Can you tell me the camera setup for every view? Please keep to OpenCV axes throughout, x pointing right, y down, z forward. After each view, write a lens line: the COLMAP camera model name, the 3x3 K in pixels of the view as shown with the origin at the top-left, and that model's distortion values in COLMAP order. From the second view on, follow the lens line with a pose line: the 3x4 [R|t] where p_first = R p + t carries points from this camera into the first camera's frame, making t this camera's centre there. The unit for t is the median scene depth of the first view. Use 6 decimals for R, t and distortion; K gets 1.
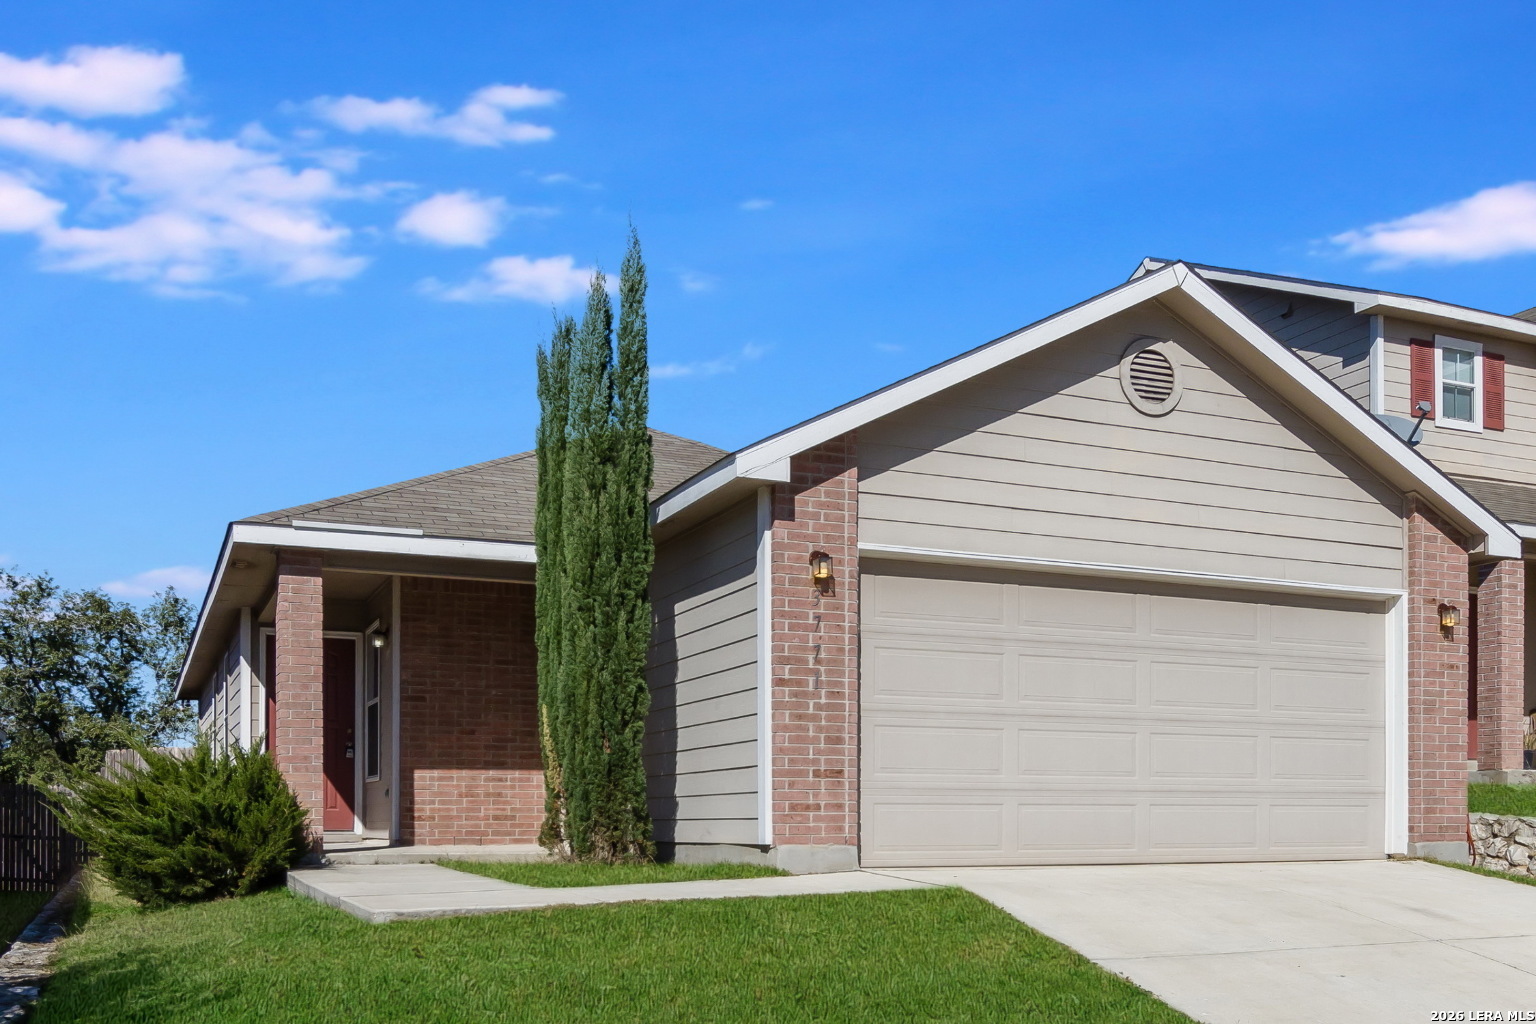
lens RADIAL K [[876.9, 0, 727.0], [0, 876.9, 492.9], [0, 0, 1]] dist [0.003206, 0.000658]
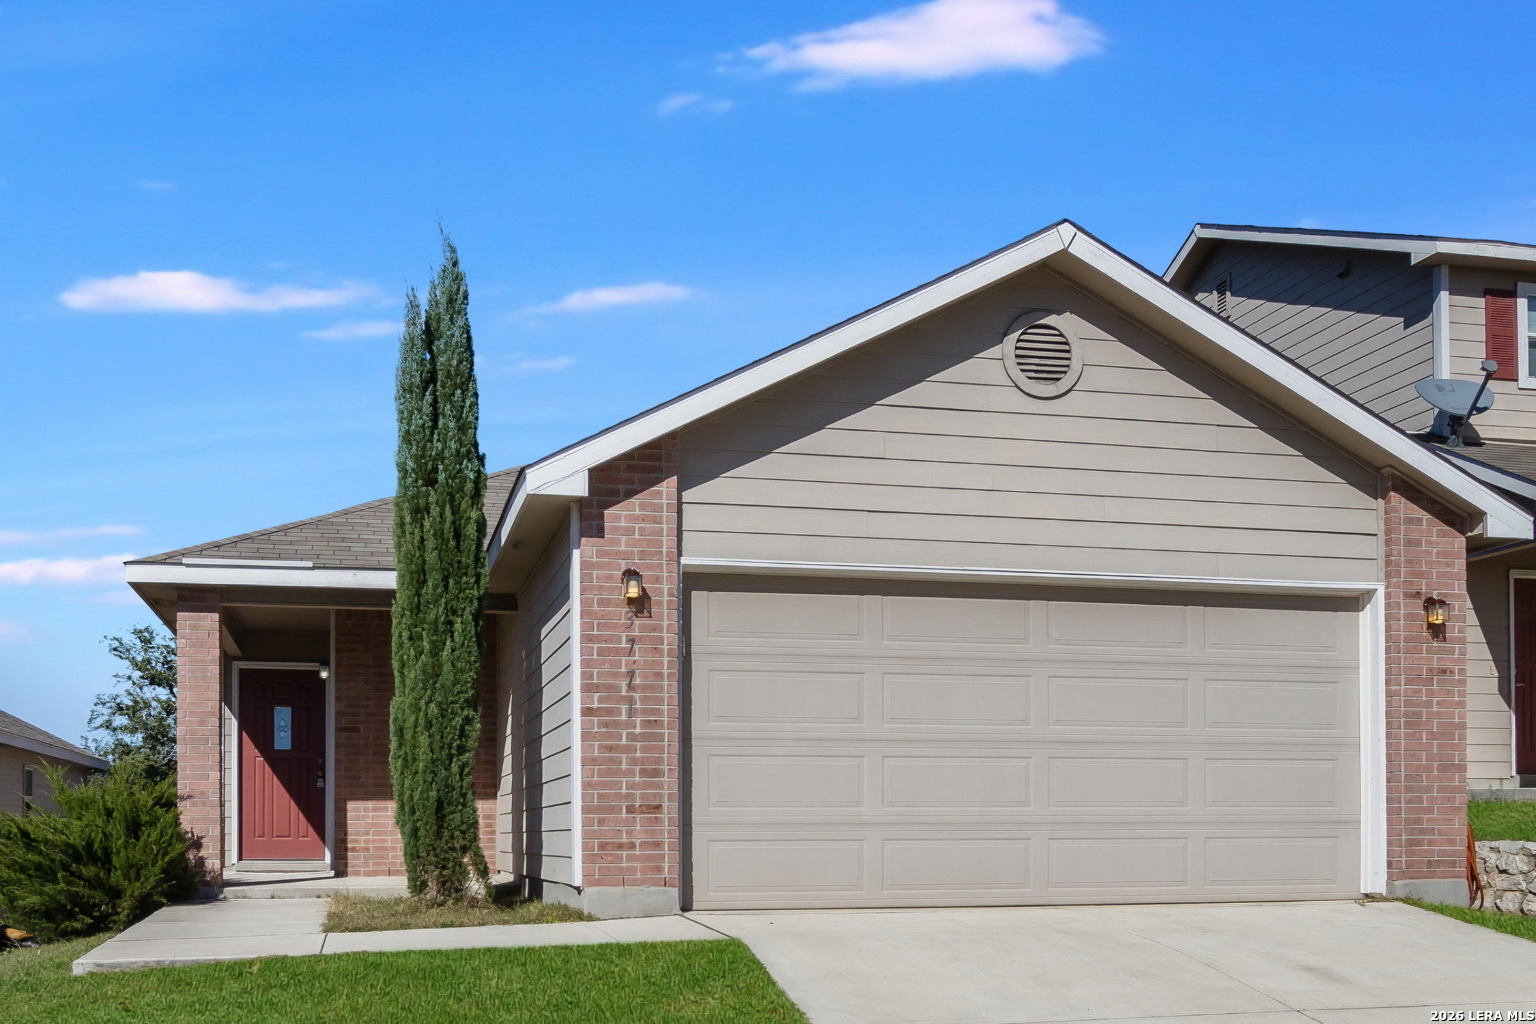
lens RADIAL K [[876.9, 0, 769.9], [0, 876.9, 511.7], [0, 0, 1]] dist [0.003206, 0.000658]
pose [[0.990731, -0.049662, -0.126432, 0.320144], [0.050498, 0.998718, 0.003413, 0.009133], [0.126100, -0.009766, 0.991969, 0.088428]]
